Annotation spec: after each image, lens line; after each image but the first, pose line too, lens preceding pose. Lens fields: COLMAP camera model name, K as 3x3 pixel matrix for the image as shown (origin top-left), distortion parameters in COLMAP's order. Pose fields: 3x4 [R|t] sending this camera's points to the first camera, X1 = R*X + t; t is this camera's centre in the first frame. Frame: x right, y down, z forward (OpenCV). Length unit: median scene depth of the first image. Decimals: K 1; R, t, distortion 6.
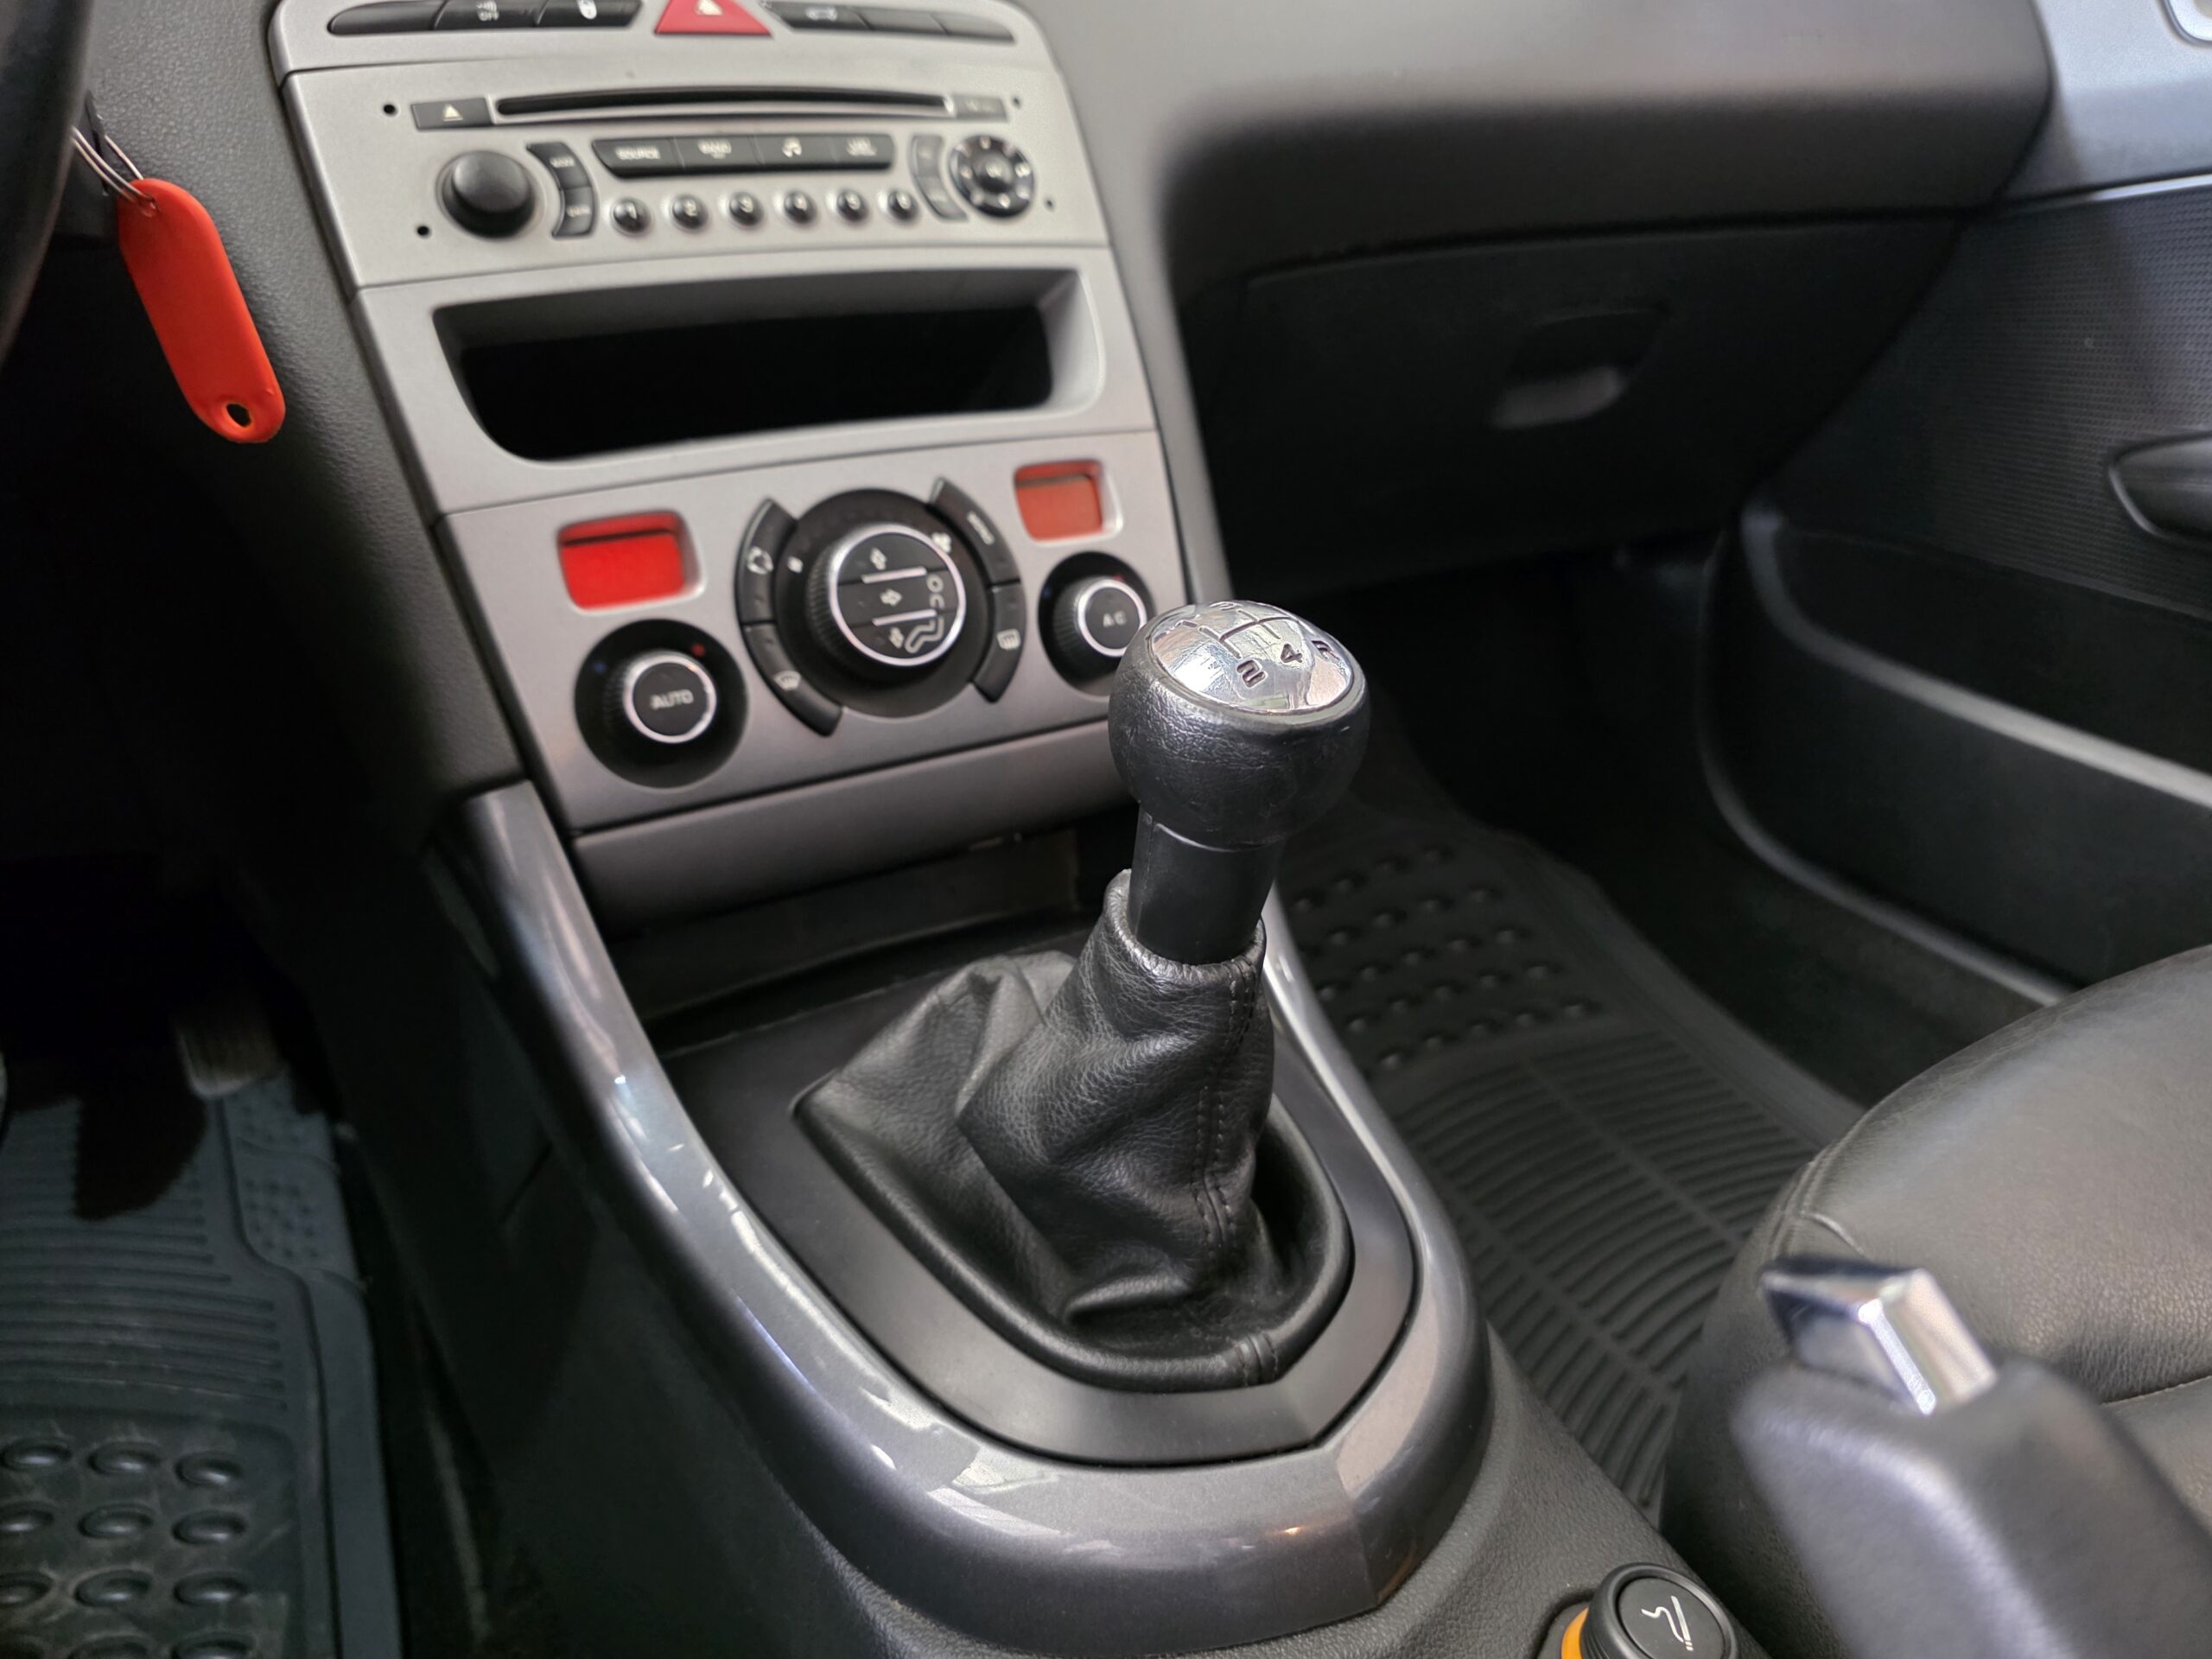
lens RADIAL K [[1558.4, 0, 1120.2], [0, 1558.4, 820.5], [0, 0, 1]] dist [0.021130, -0.036361]
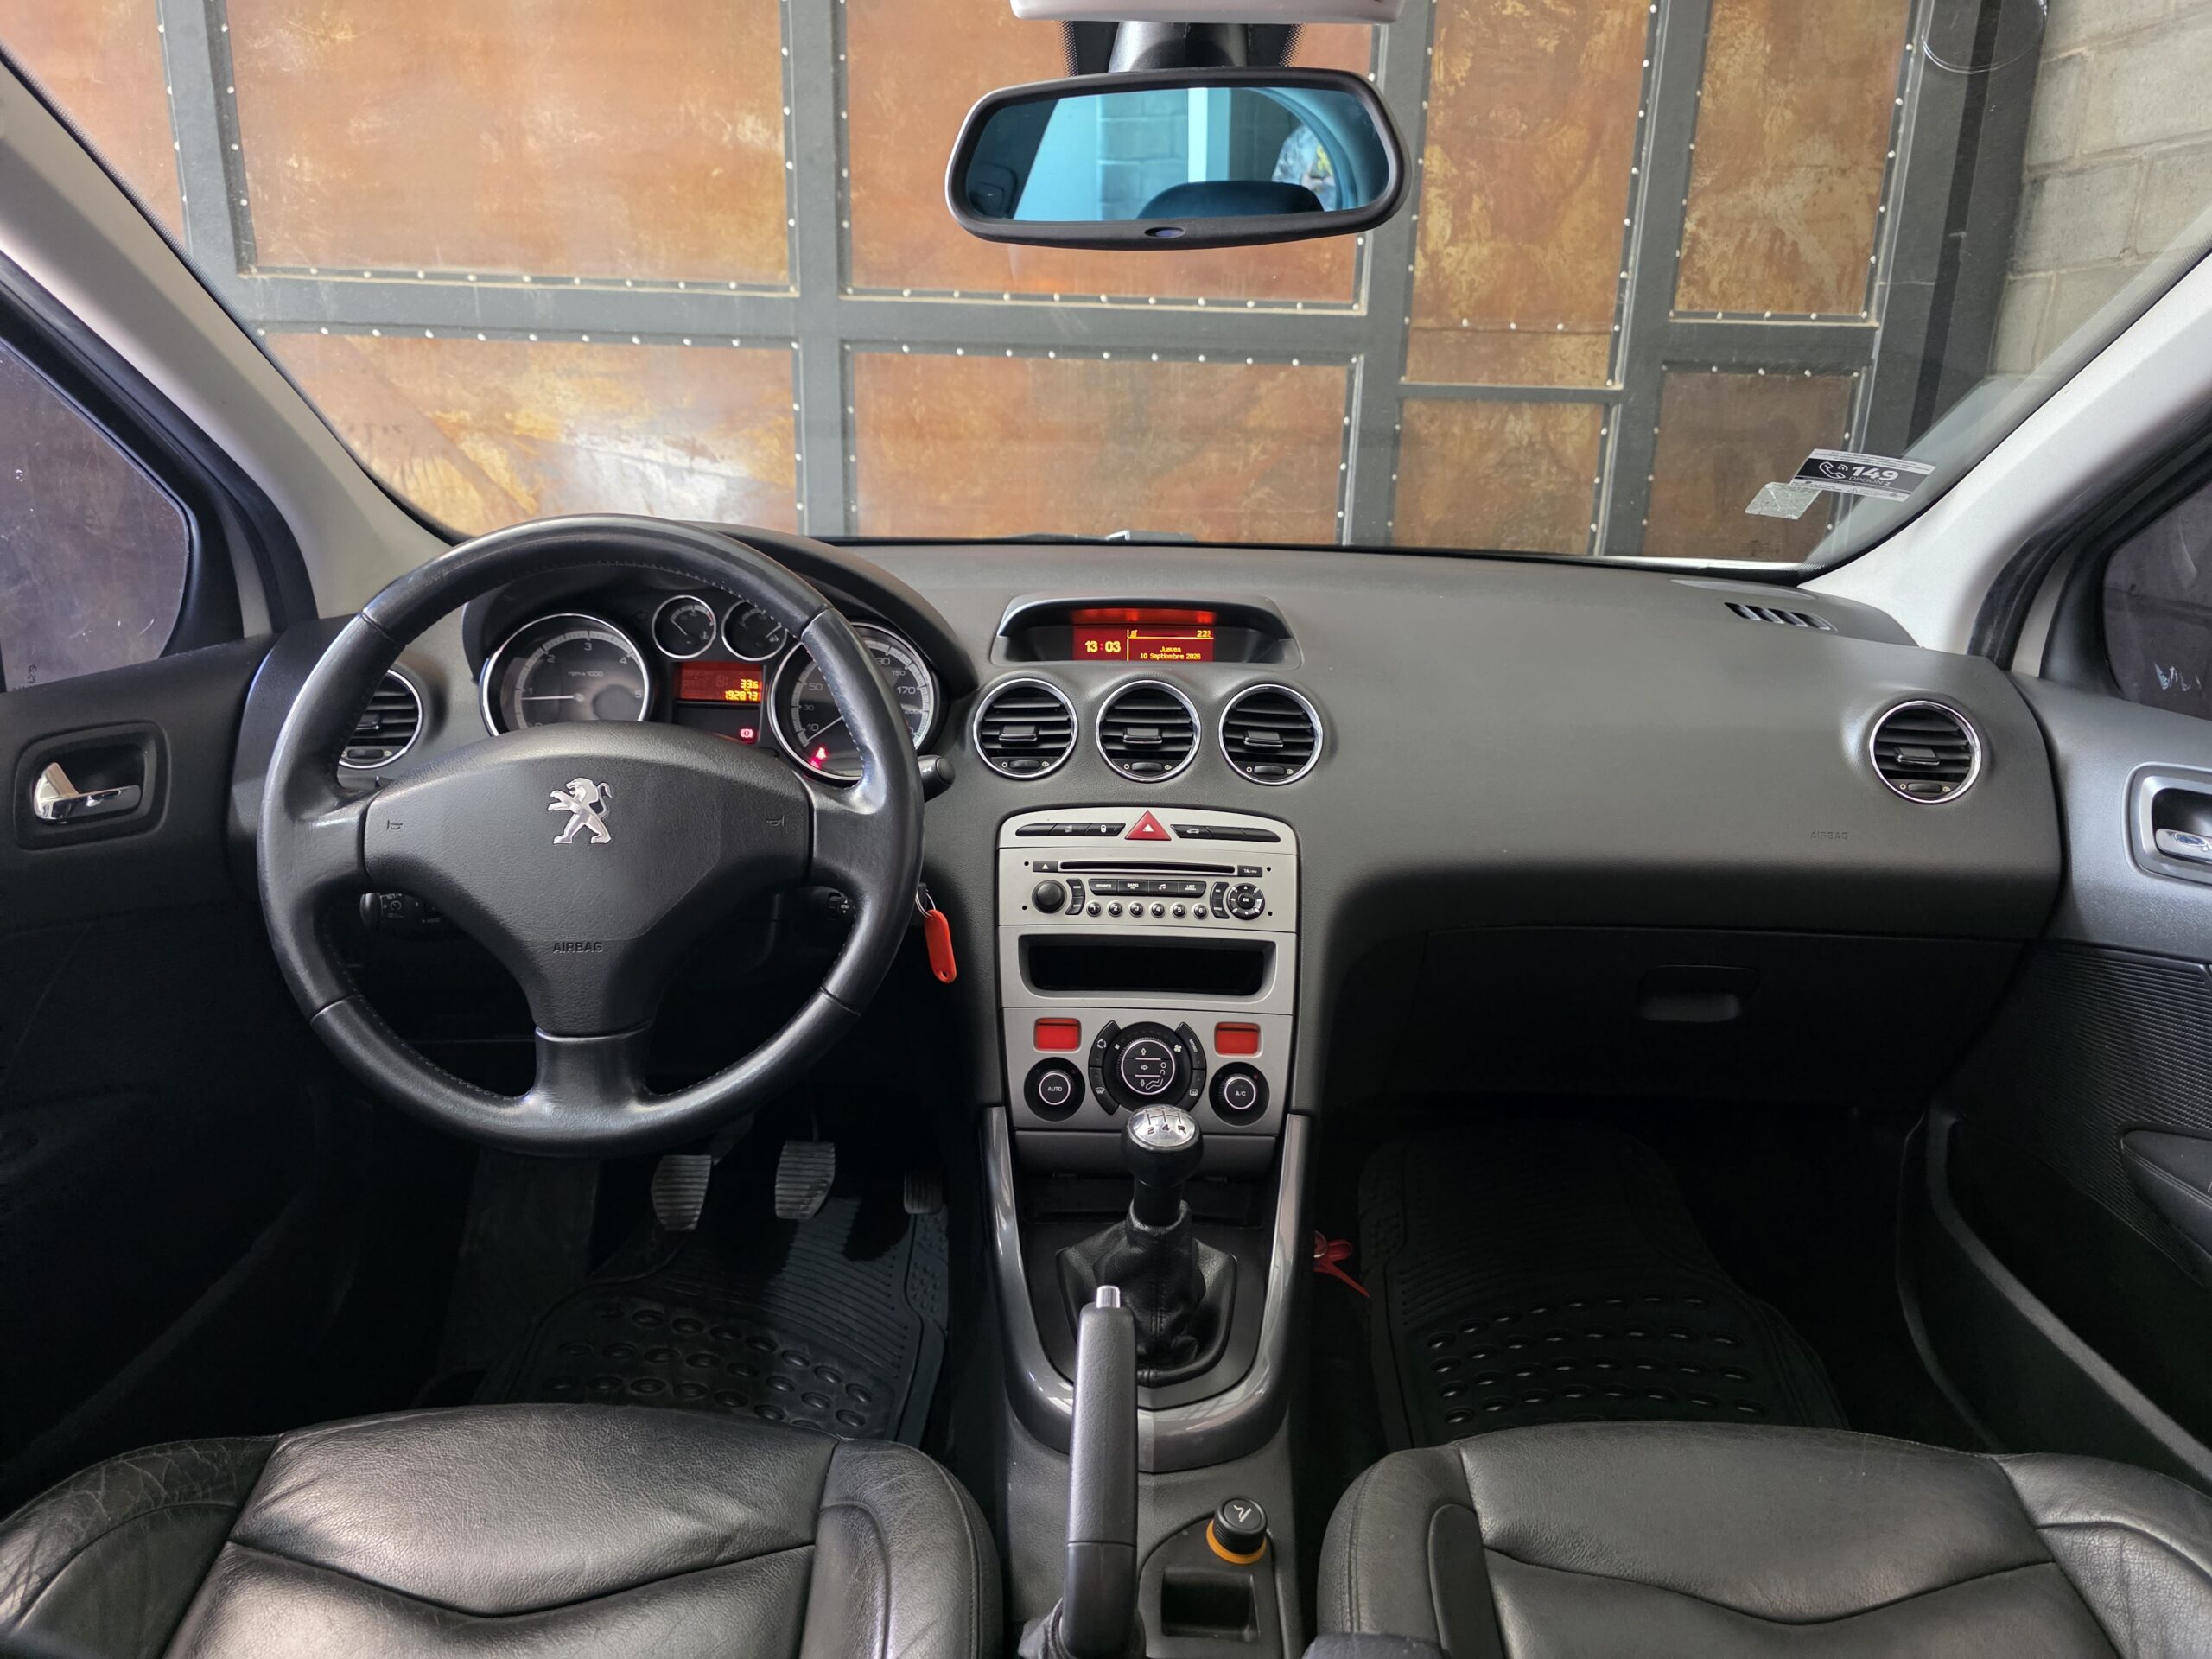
lens RADIAL K [[1482.9, 0, 1102.7], [0, 1482.9, 805.4], [0, 0, 1]] dist [0.061284, -0.061433]
pose [[0.858060, 0.133342, -0.495937, 0.921183], [-0.242215, 0.956624, -0.161870, -0.136920], [0.452841, 0.259018, 0.853138, -1.202266]]
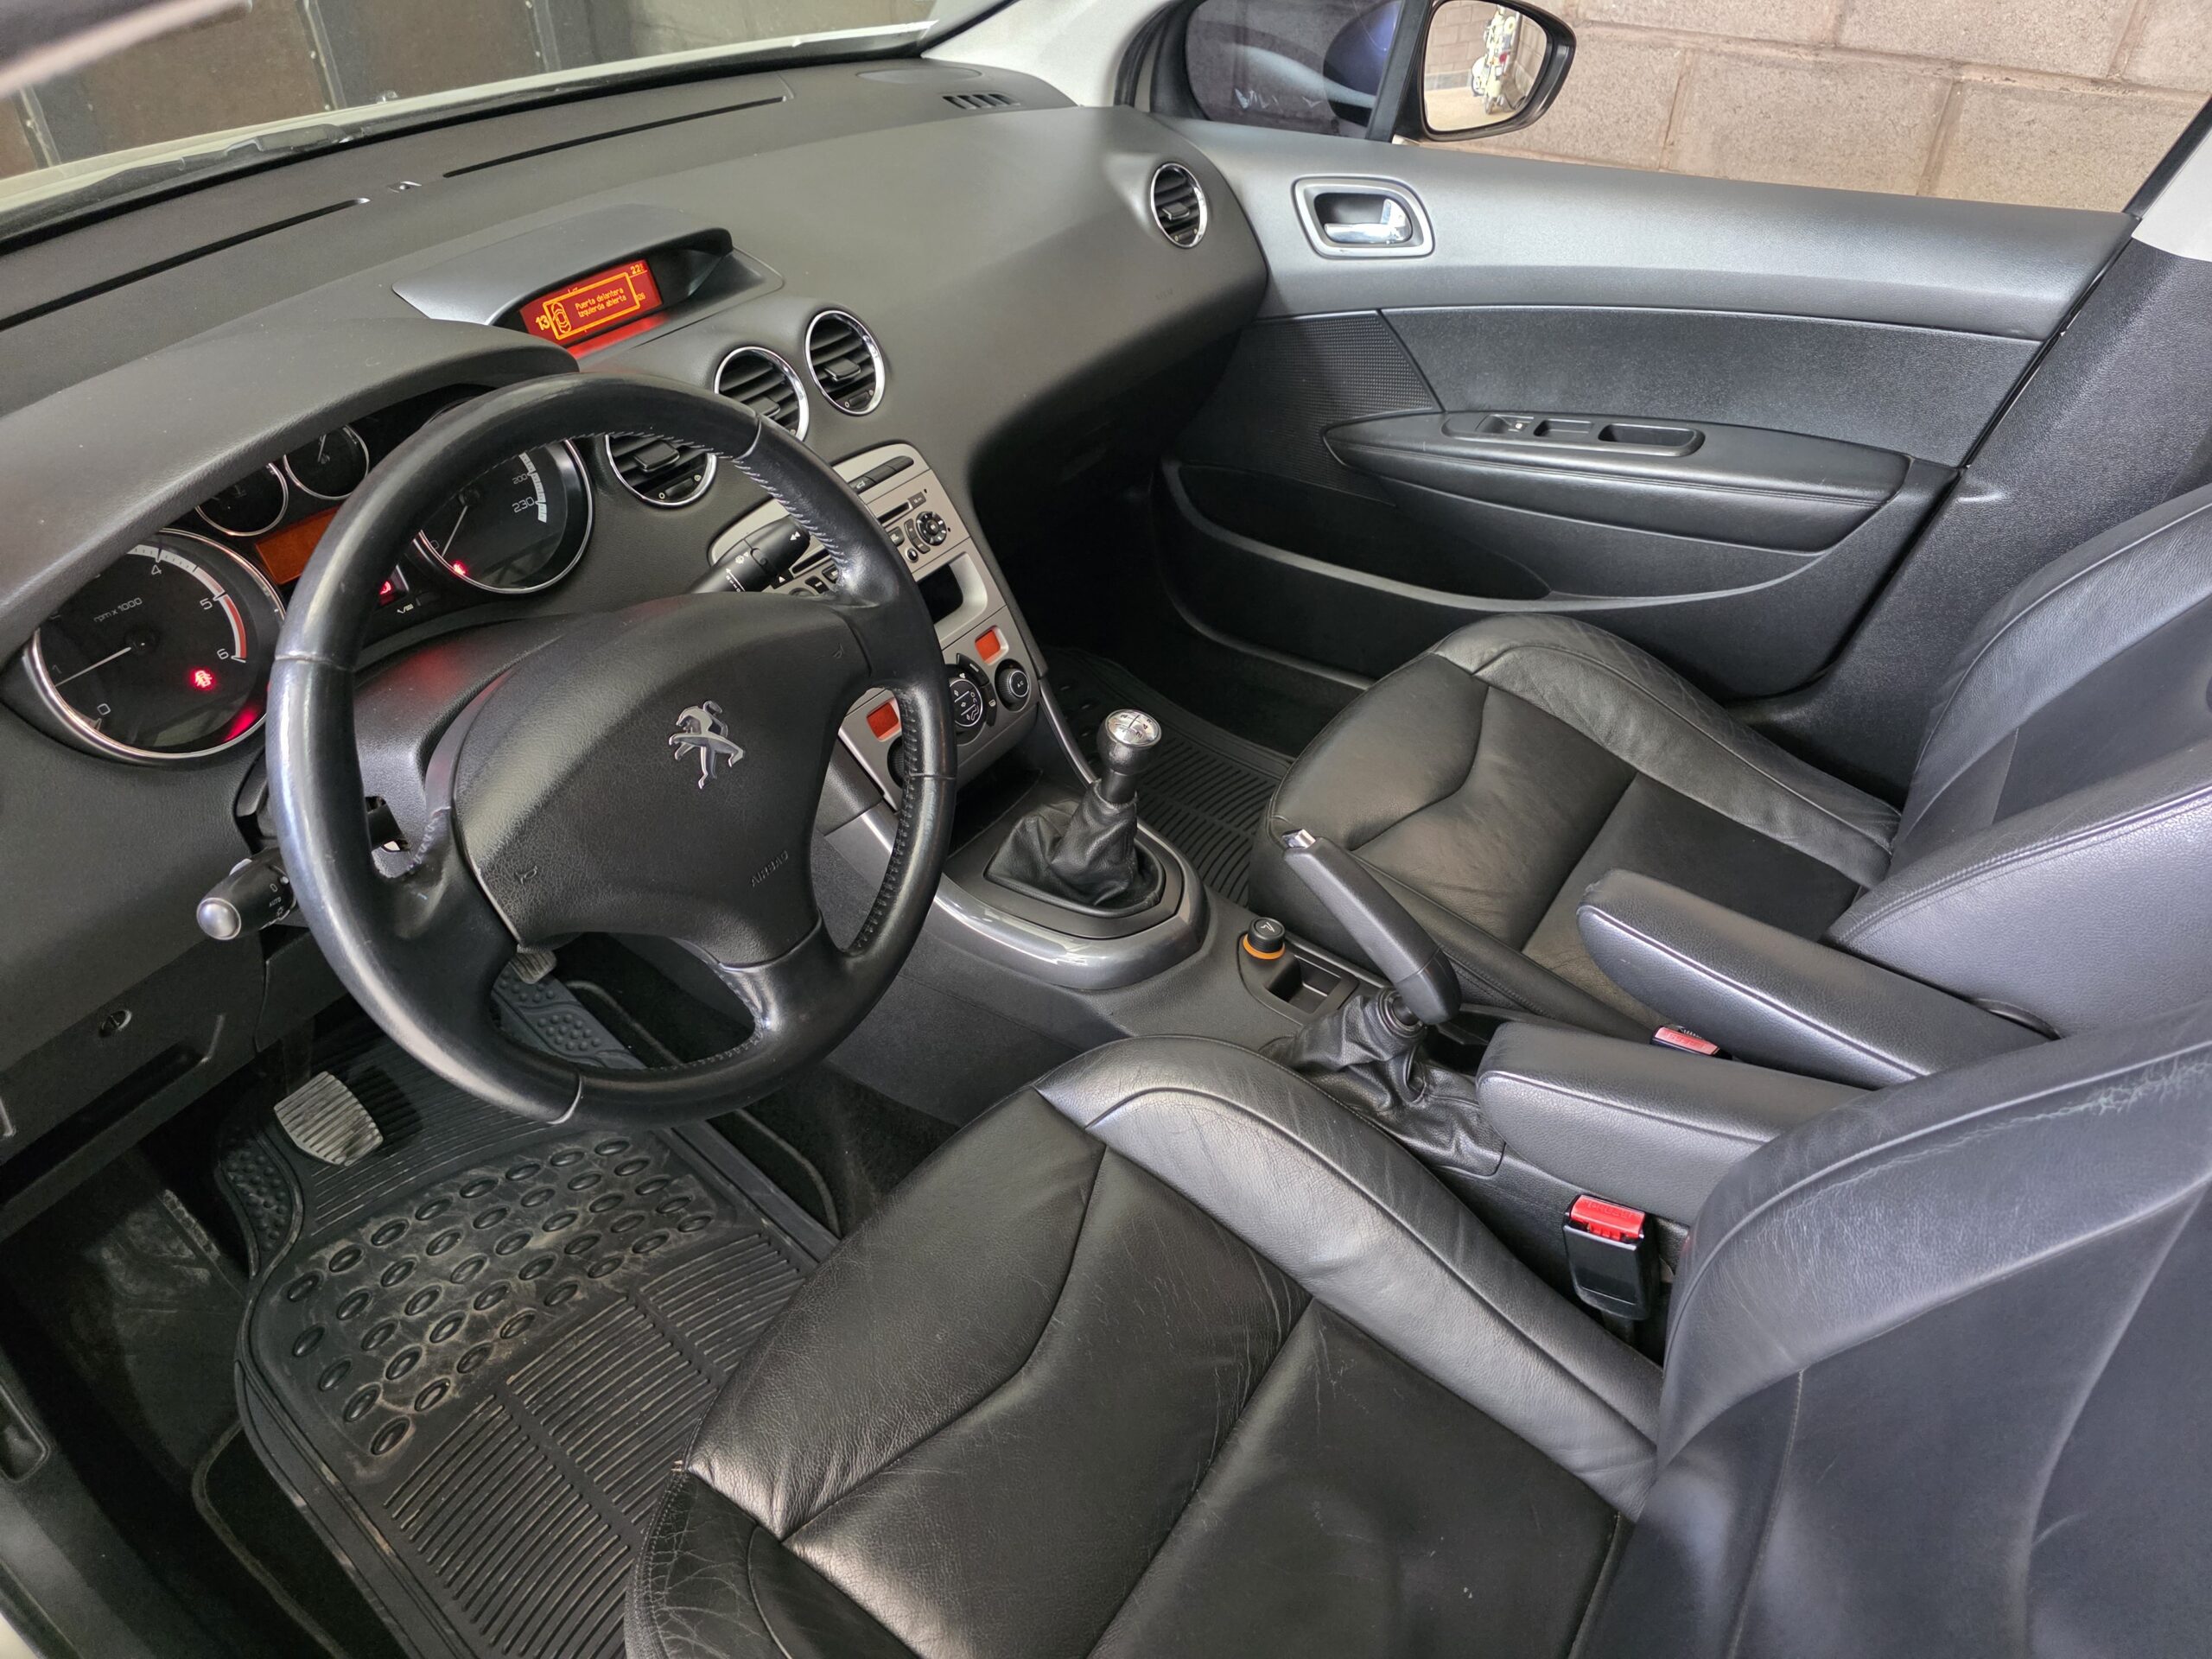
lens RADIAL K [[1482.9, 0, 1102.7], [0, 1482.9, 805.4], [0, 0, 1]] dist [0.061284, -0.061433]
pose [[0.908619, -0.276027, 0.313401, -0.791913], [0.213703, 0.952048, 0.218940, -0.491028], [-0.358806, -0.131958, 0.924038, -1.596035]]
